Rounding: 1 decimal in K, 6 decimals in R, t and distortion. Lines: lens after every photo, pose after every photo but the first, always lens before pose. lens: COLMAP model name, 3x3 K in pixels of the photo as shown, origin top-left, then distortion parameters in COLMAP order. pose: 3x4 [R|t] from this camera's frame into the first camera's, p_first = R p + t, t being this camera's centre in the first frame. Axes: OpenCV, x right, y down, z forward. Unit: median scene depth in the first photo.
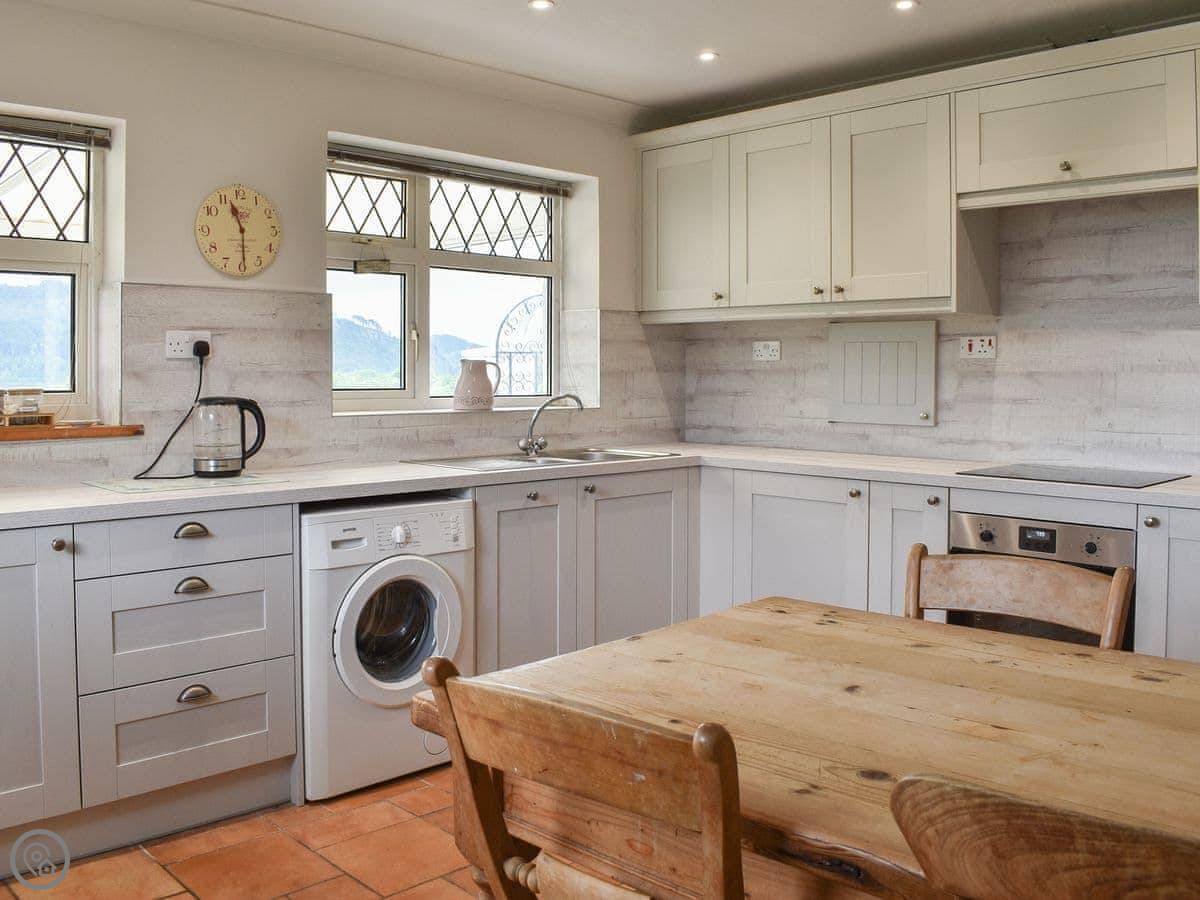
lens RADIAL K [[1072.2, 0, 580.1], [0, 1072.2, 372.3], [0, 0, 1]] dist [-0.090633, -0.003688]
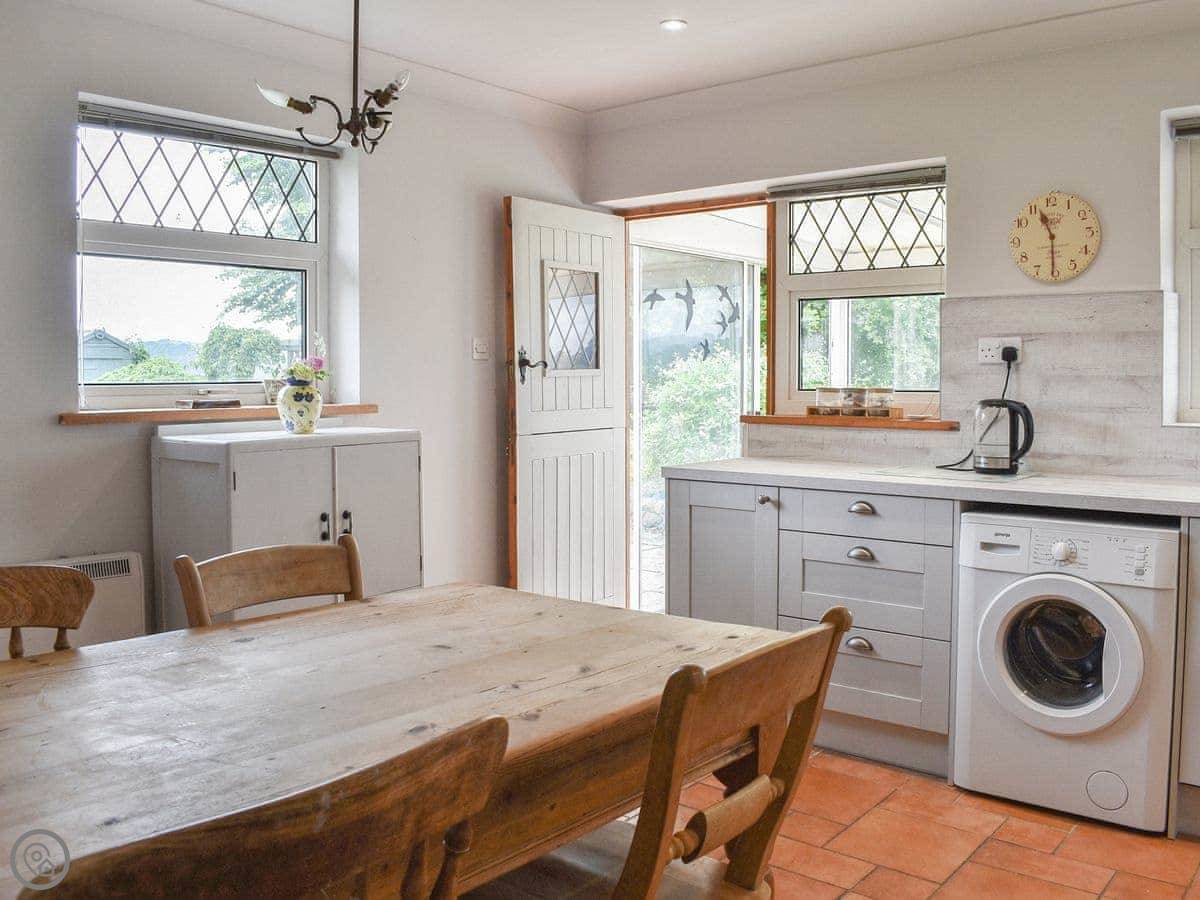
lens RADIAL K [[1063.0, 0, 625.1], [0, 1063.0, 396.7], [0, 0, 1]] dist [-0.091516, 0.002405]
pose [[0.131700, 0.023275, -0.991016, 0.650949], [-0.006326, 0.999724, 0.022639, -0.000641], [0.991269, 0.003287, 0.131811, 0.483860]]
